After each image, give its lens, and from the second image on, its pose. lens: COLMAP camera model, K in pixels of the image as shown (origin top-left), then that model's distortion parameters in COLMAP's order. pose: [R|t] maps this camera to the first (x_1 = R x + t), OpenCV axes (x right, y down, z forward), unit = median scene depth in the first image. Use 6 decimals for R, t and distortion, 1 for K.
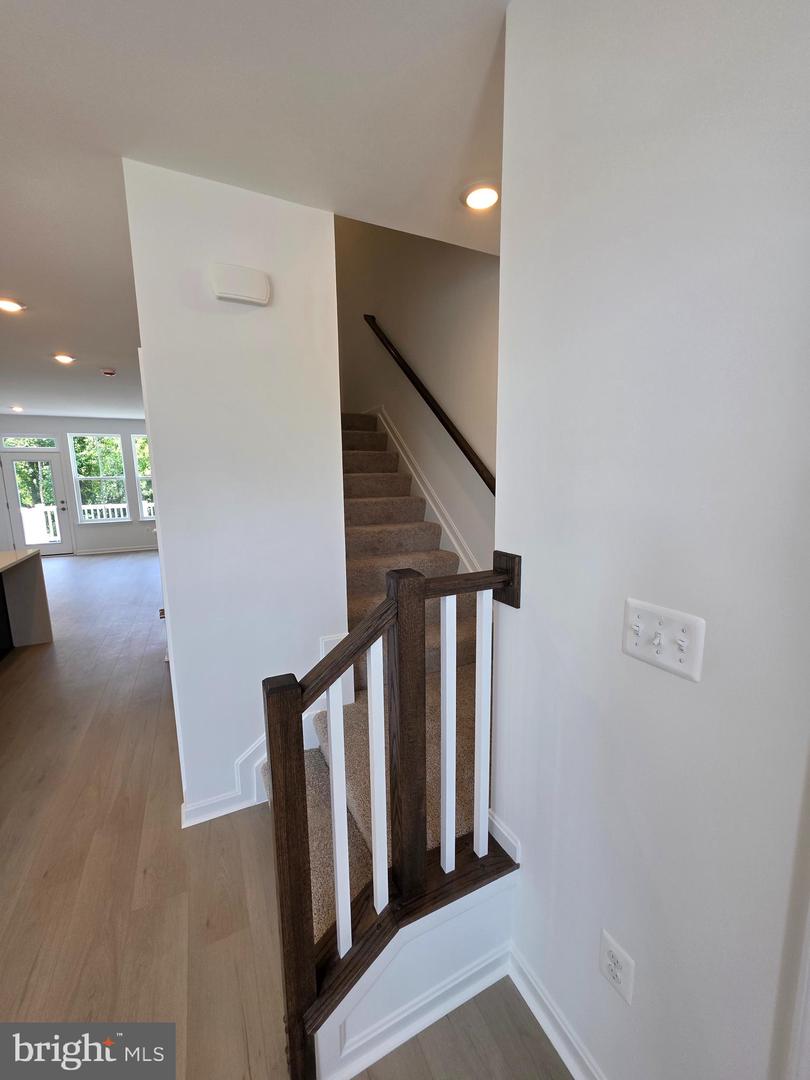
lens RADIAL K [[433.3, 0, 404.3], [0, 433.3, 537.2], [0, 0, 1]] dist [0.001198, -0.000021]
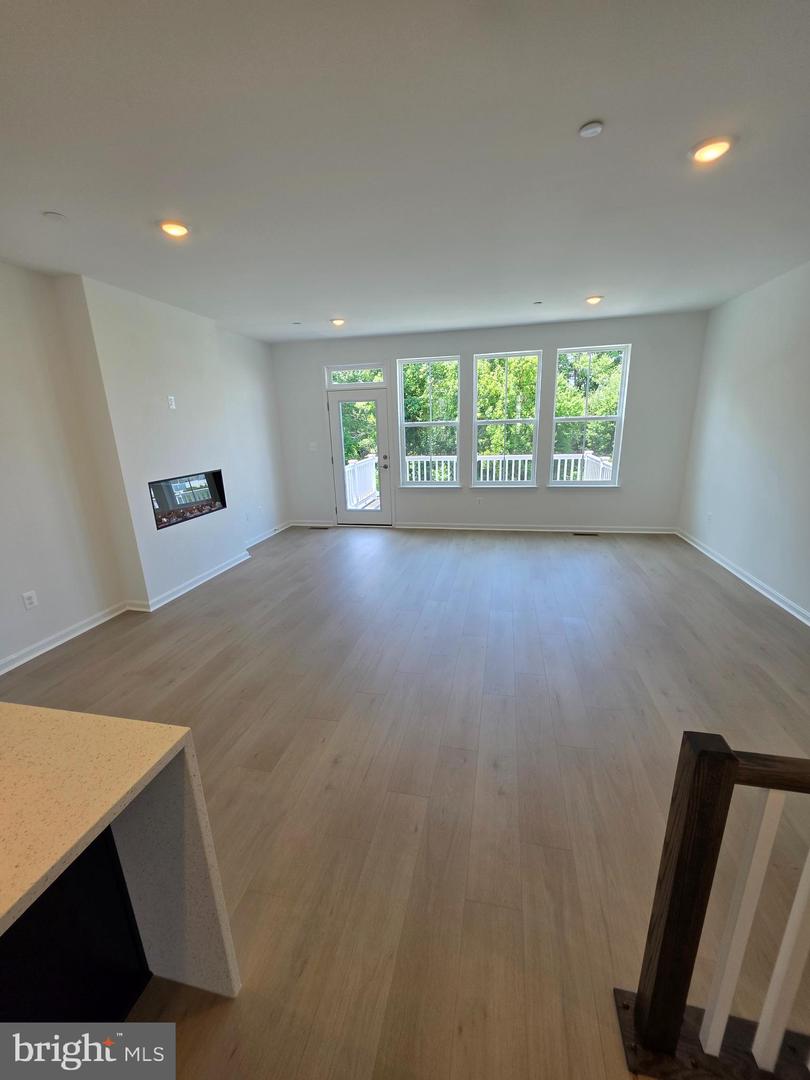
lens RADIAL K [[433.3, 0, 406.2], [0, 433.3, 547.7], [0, 0, 1]] dist [0.001198, -0.000021]
pose [[0.785214, 0.172734, -0.594644, -0.328370], [-0.080765, 0.980671, 0.178219, -0.073619], [0.613935, -0.091914, 0.783987, 0.481786]]
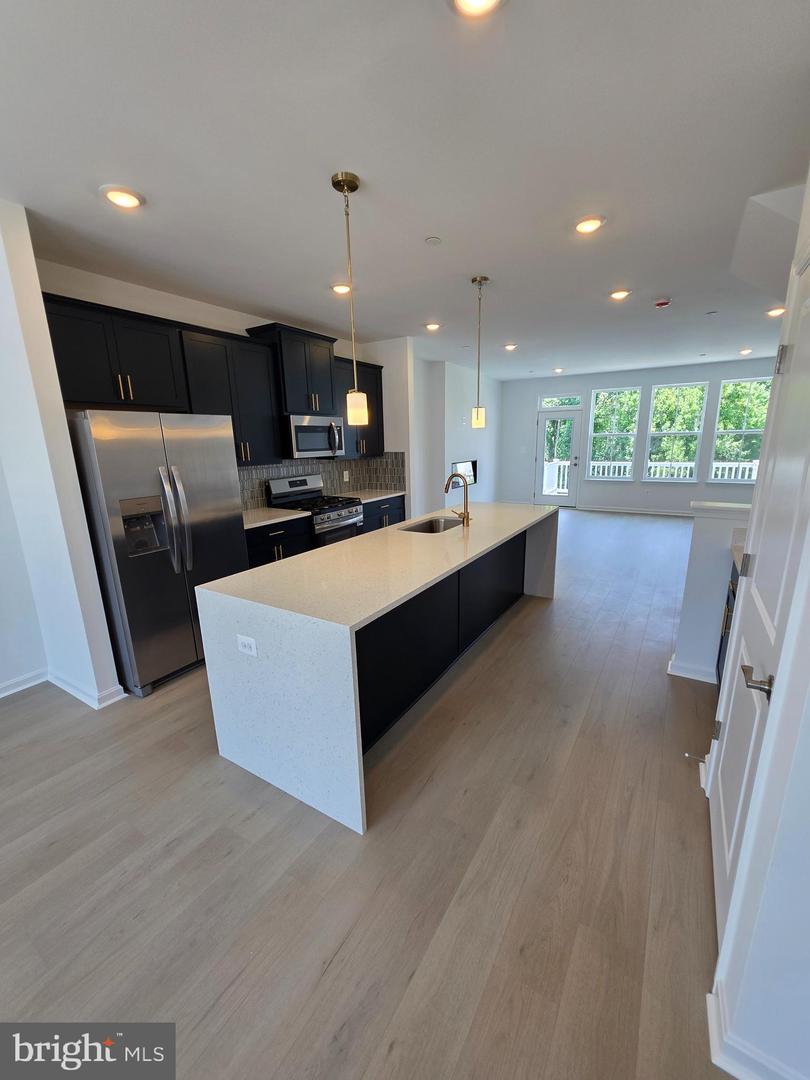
lens RADIAL K [[433.3, 0, 409.6], [0, 433.3, 547.6], [0, 0, 1]] dist [0.001198, -0.000021]
pose [[0.532666, 0.212847, -0.819123, -0.099866], [-0.116907, 0.977085, 0.177870, -0.008708], [0.838212, 0.001016, 0.545343, 0.089753]]
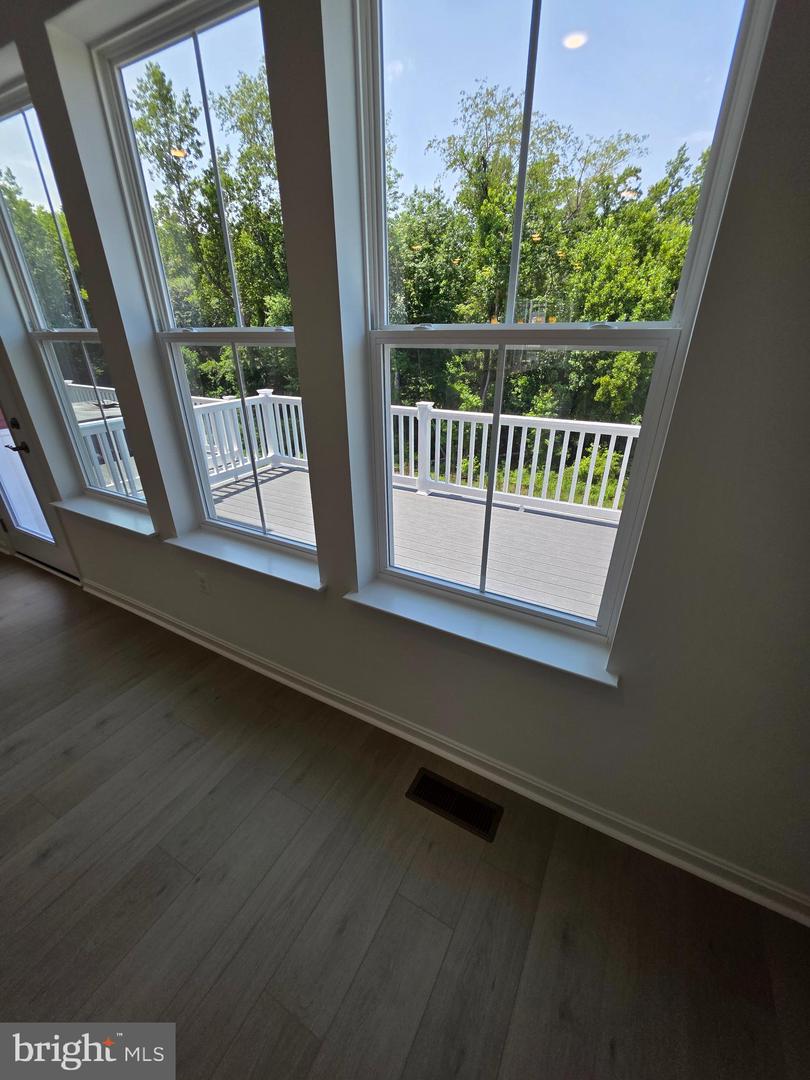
lens RADIAL K [[433.3, 0, 411.2], [0, 433.3, 538.9], [0, 0, 1]] dist [0.001198, -0.000021]
pose [[0.580838, 0.370593, -0.724768, -0.455256], [-0.134227, 0.921773, 0.363756, -0.172928], [0.802876, -0.113999, 0.585144, 1.190537]]
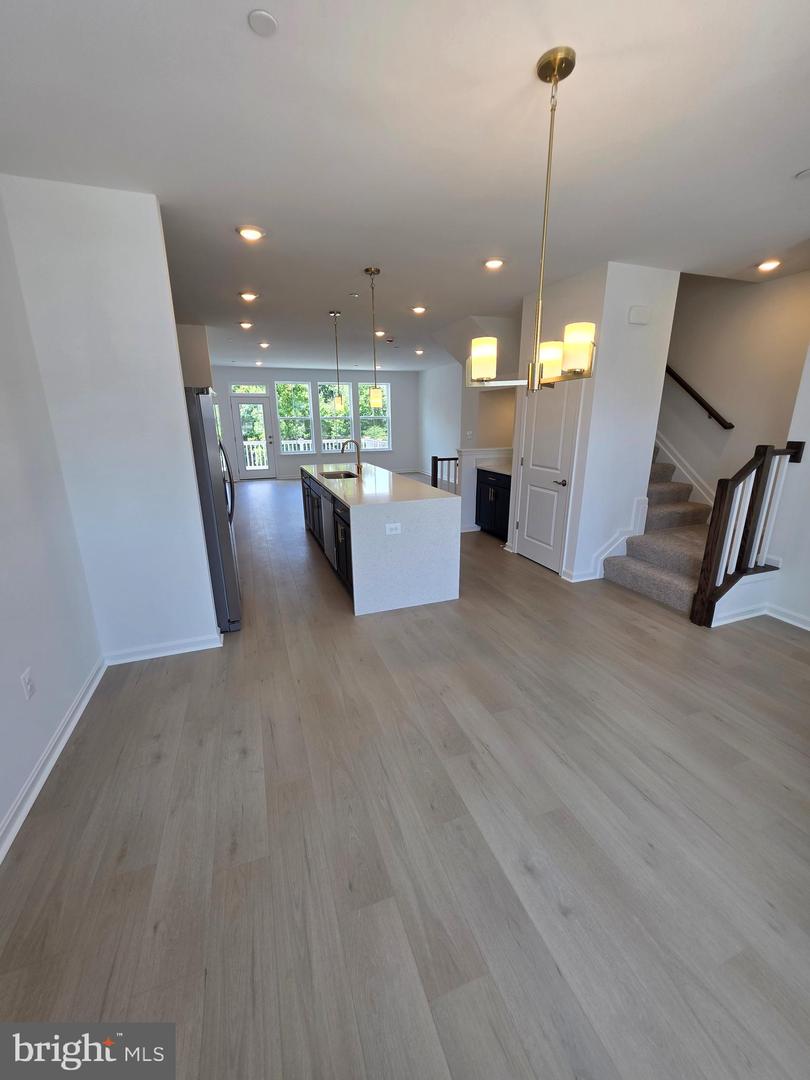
lens RADIAL K [[433.3, 0, 404.0], [0, 433.3, 543.1], [0, 0, 1]] dist [0.001198, -0.000021]
pose [[0.992969, 0.039337, -0.111648, -0.278729], [-0.024189, 0.990696, 0.133927, 0.055113], [0.115878, -0.130284, 0.984682, -0.295115]]
